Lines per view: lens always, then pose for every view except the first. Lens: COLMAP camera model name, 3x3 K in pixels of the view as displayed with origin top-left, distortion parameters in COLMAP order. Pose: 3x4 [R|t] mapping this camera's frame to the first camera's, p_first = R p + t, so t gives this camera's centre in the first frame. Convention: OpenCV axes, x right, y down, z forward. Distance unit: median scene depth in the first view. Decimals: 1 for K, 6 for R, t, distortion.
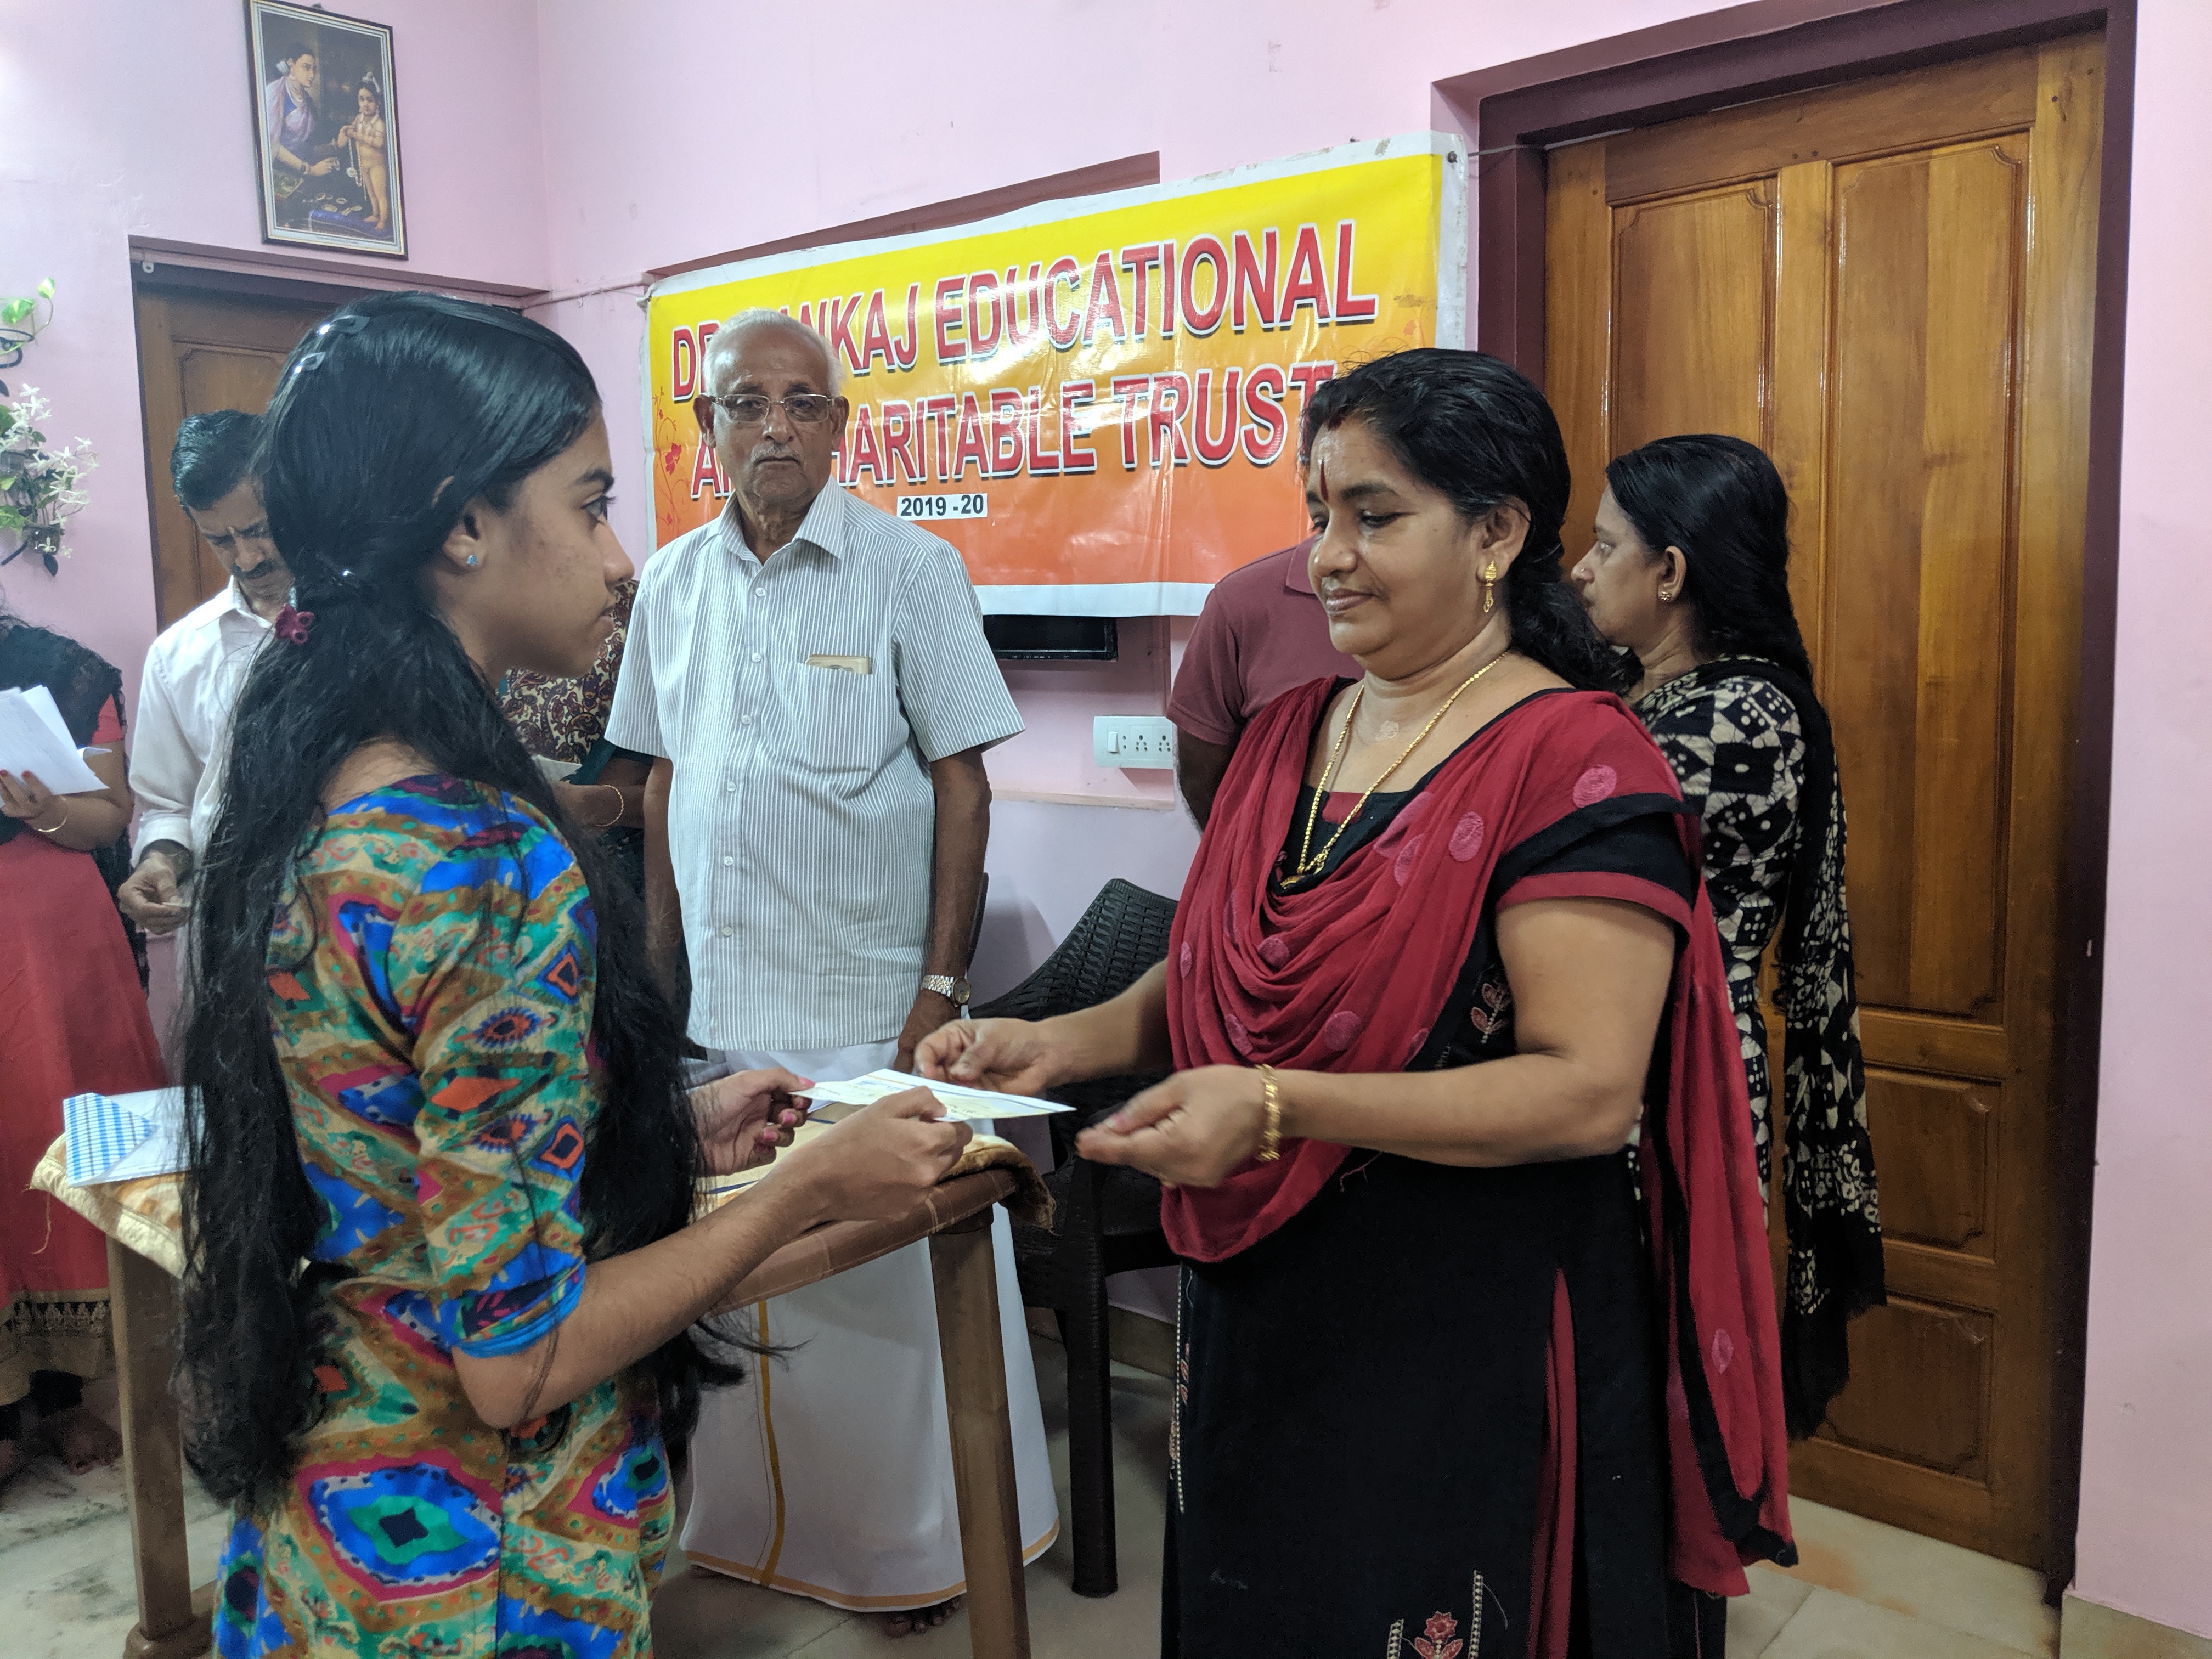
lens RADIAL K [[1767.8, 0, 1095.2], [0, 1767.8, 843.2], [0, 0, 1]] dist [0.076971, -0.144803]
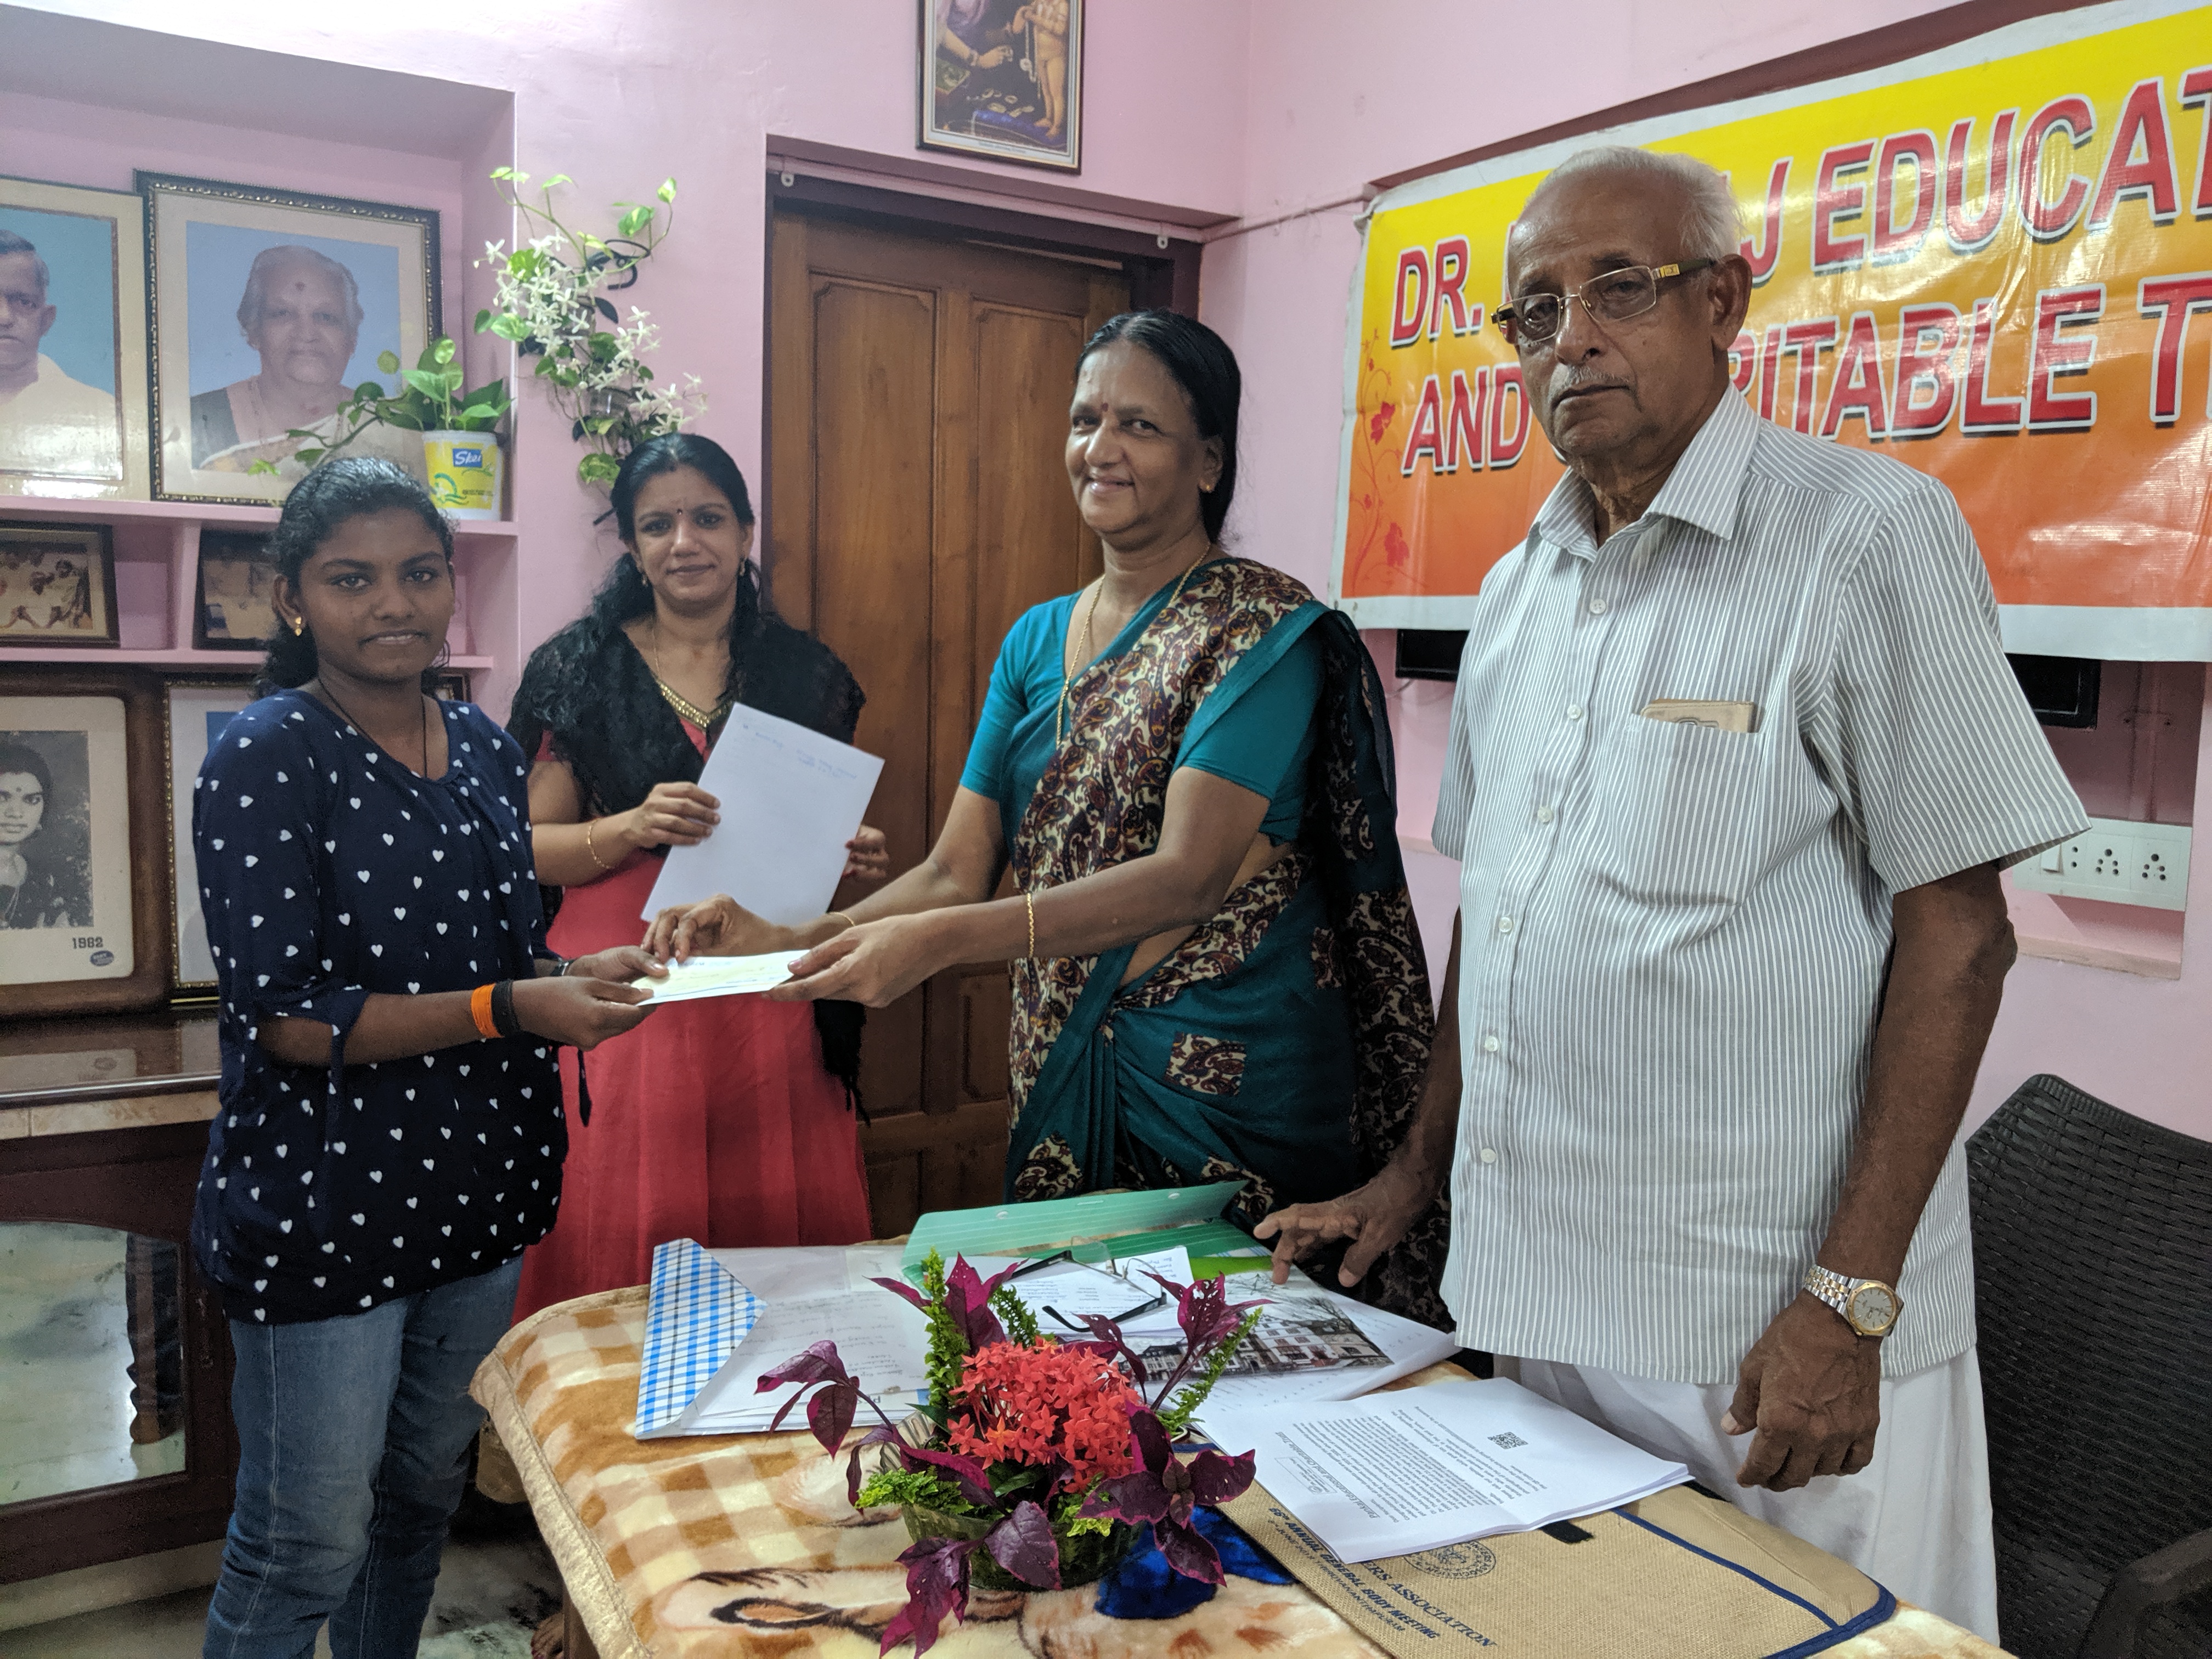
lens RADIAL K [[1792.7, 0, 1101.0], [0, 1792.7, 826.2], [0, 0, 1]] dist [0.044196, -0.096382]
pose [[0.947109, 0.086130, -0.309139, -0.117607], [-0.092532, 0.995691, -0.006079, -0.032952], [0.307283, 0.034362, 0.950998, 0.283088]]
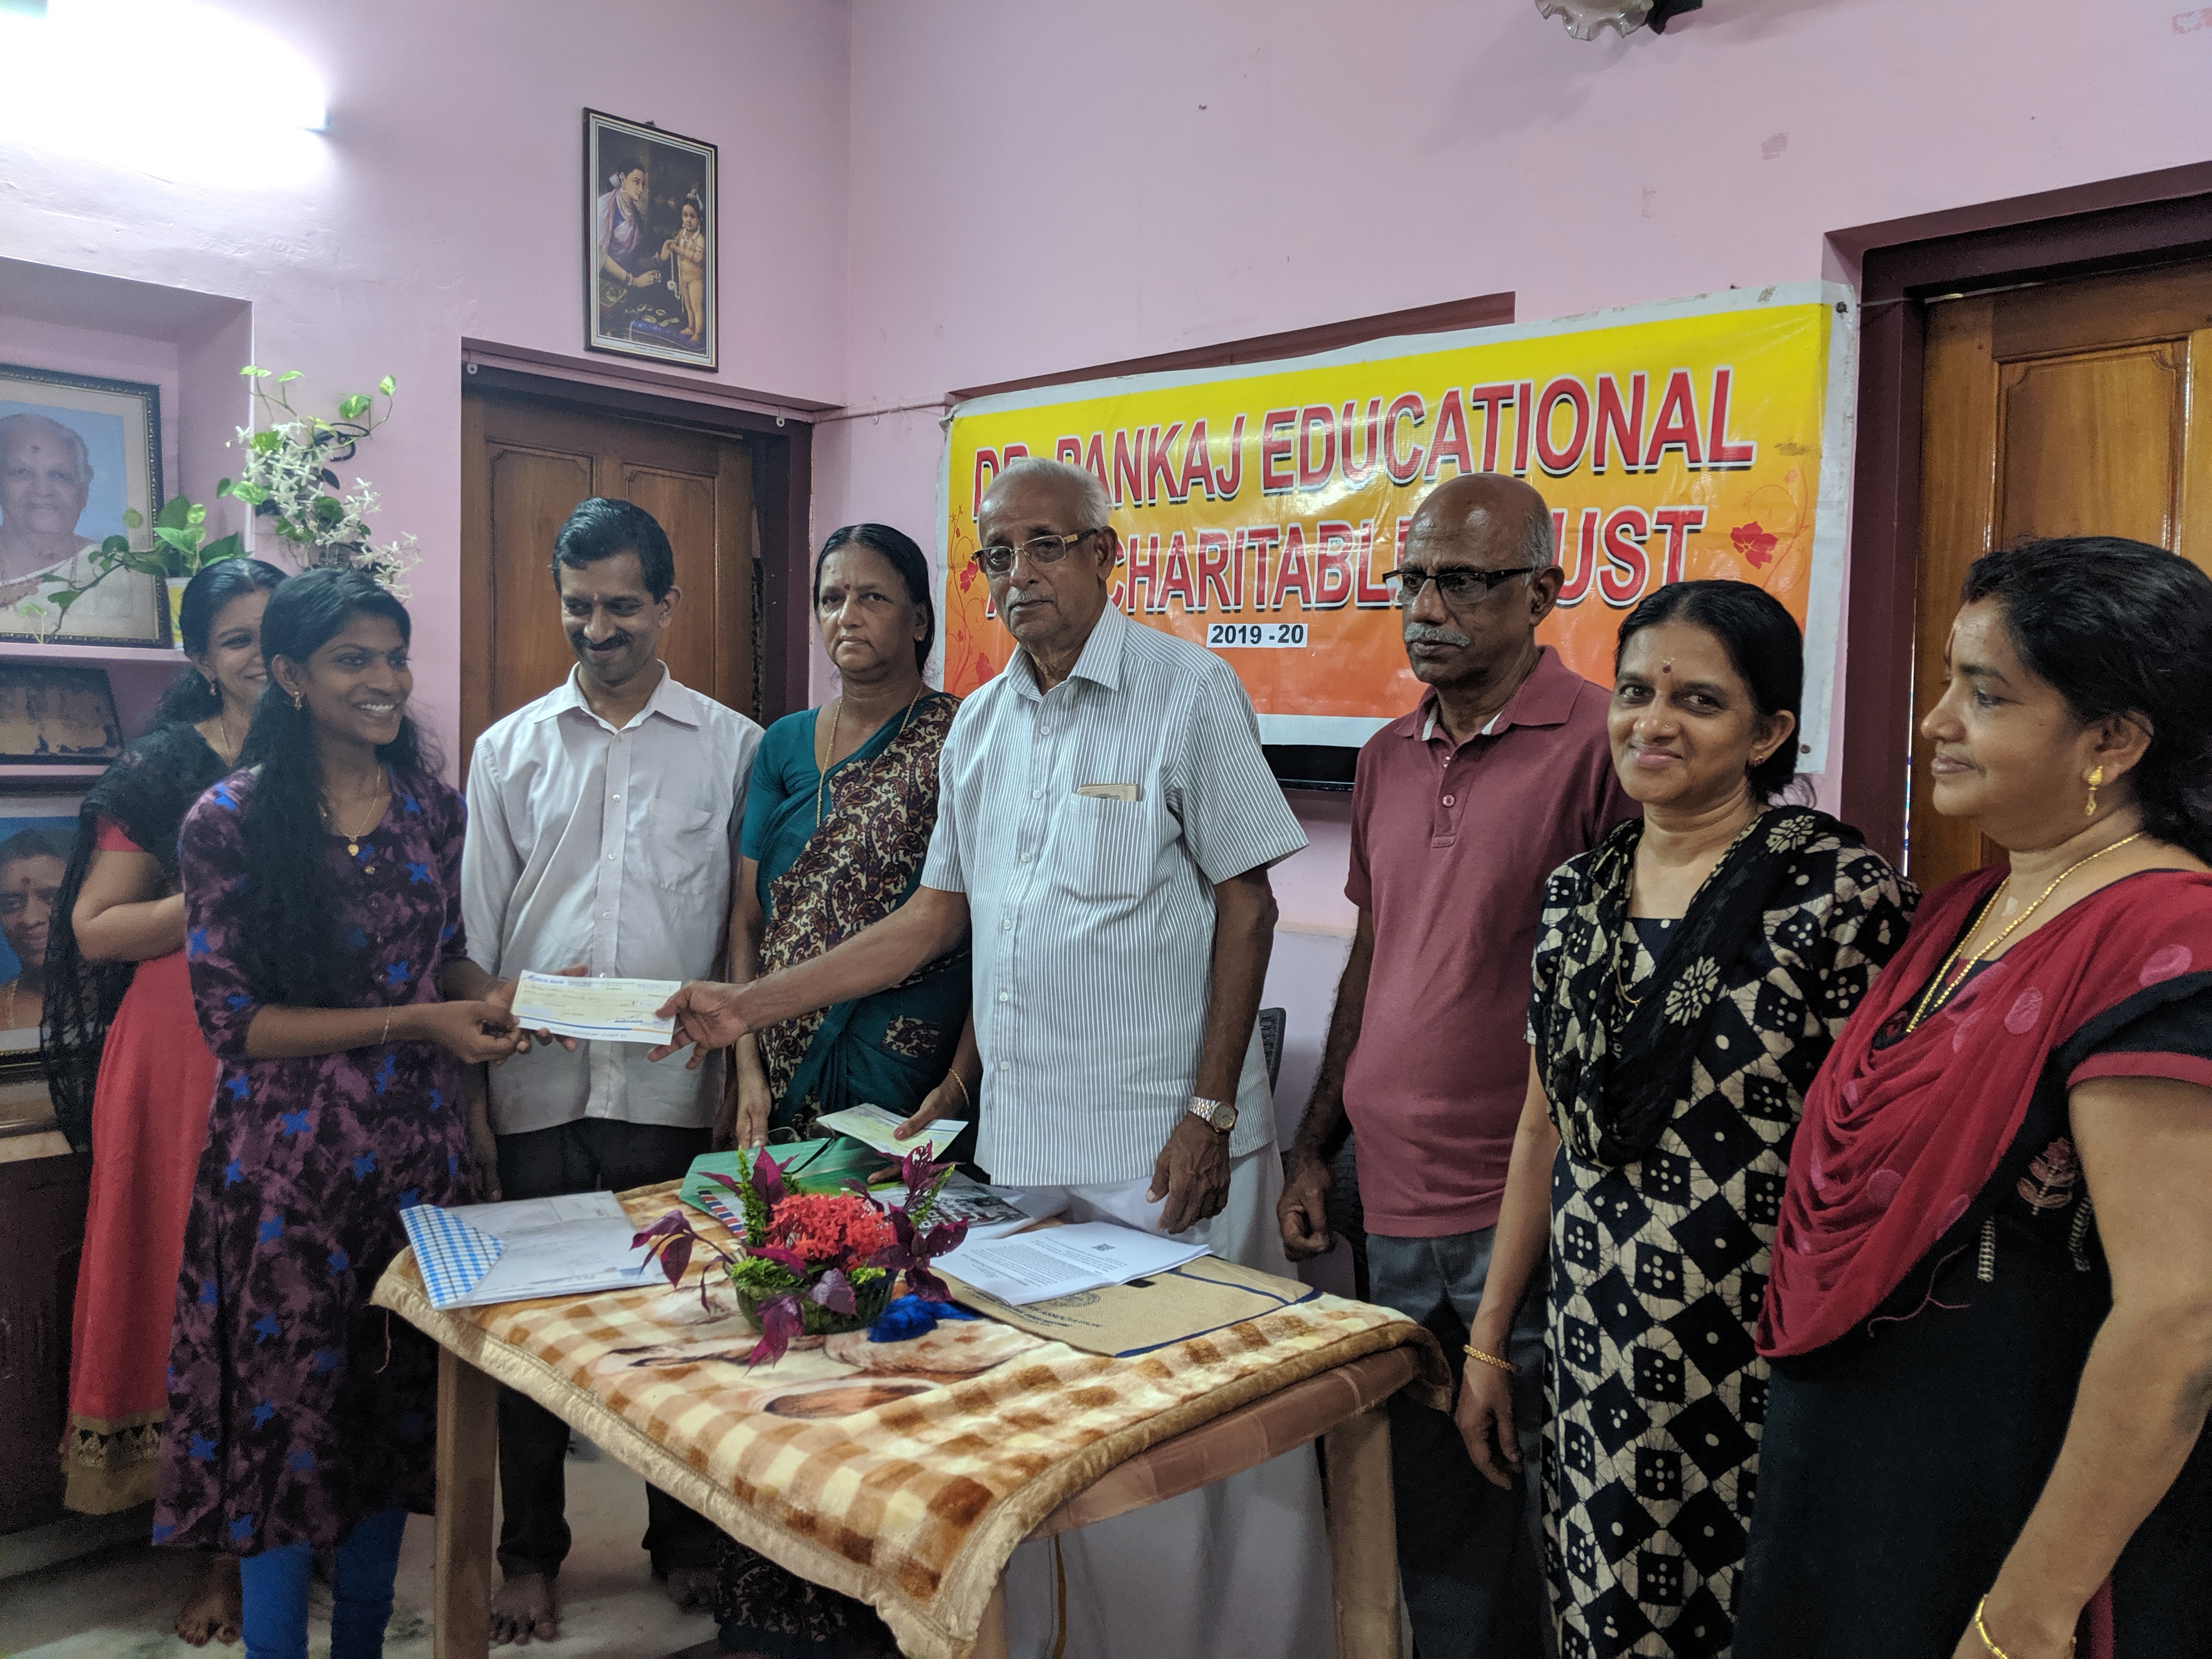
lens RADIAL K [[1761.1, 0, 1143.7], [0, 1761.1, 824.1], [0, 0, 1]] dist [0.114346, -0.212133]
pose [[0.998105, 0.044754, -0.042235, -0.107386], [-0.047756, 0.996190, -0.072975, -0.010124], [0.038808, 0.074854, 0.996439, 0.024237]]
